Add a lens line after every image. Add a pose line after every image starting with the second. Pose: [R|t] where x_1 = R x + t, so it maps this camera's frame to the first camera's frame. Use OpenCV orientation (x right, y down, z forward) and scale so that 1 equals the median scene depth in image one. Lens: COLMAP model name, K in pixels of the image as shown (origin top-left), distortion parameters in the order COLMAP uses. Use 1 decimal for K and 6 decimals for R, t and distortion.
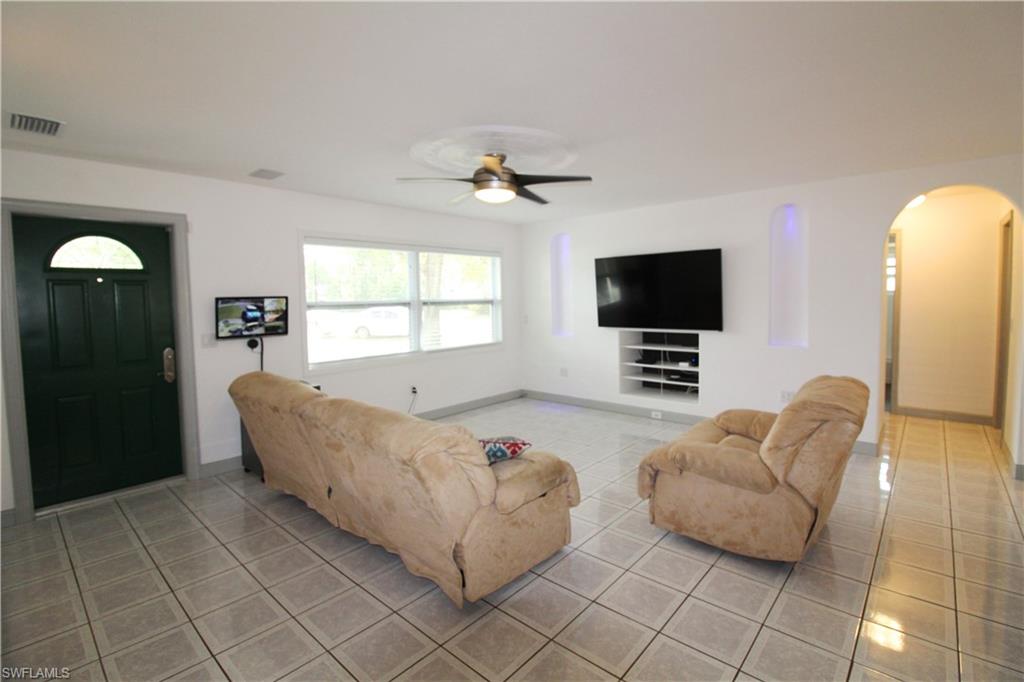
lens RADIAL K [[483.1, 0, 512.0], [0, 483.1, 337.2], [0, 0, 1]] dist [-0.011996, -0.004661]
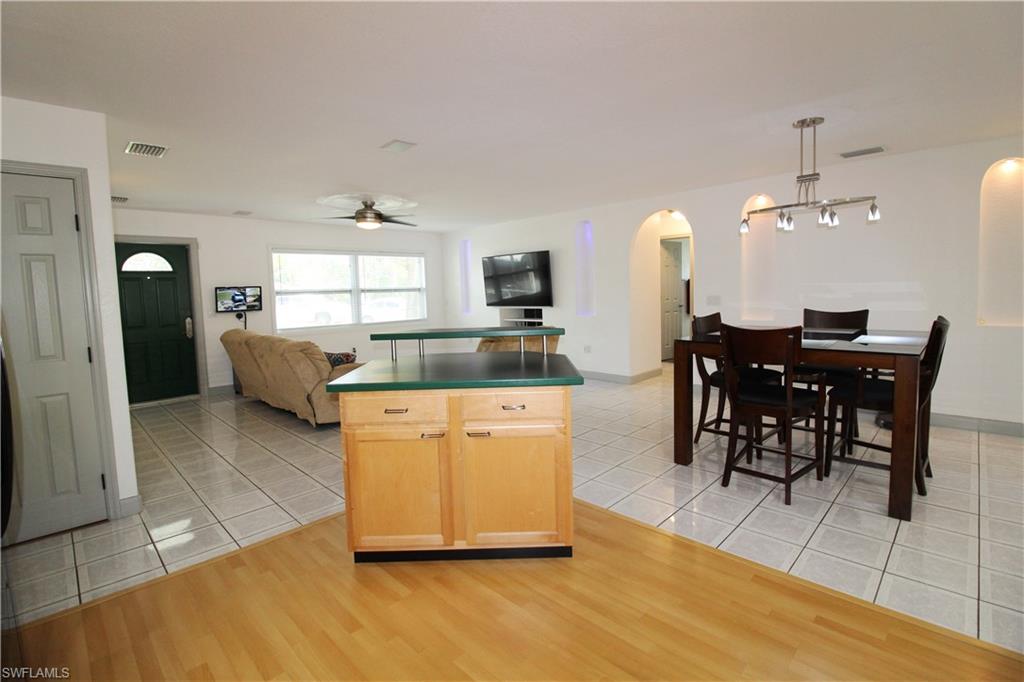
lens RADIAL K [[483.1, 0, 513.2], [0, 483.1, 339.9], [0, 0, 1]] dist [-0.011996, -0.004661]
pose [[0.998703, -0.007844, -0.050304, 0.470931], [0.008960, 0.999718, 0.021991, 0.068150], [0.050117, -0.022413, 0.998492, -0.584383]]
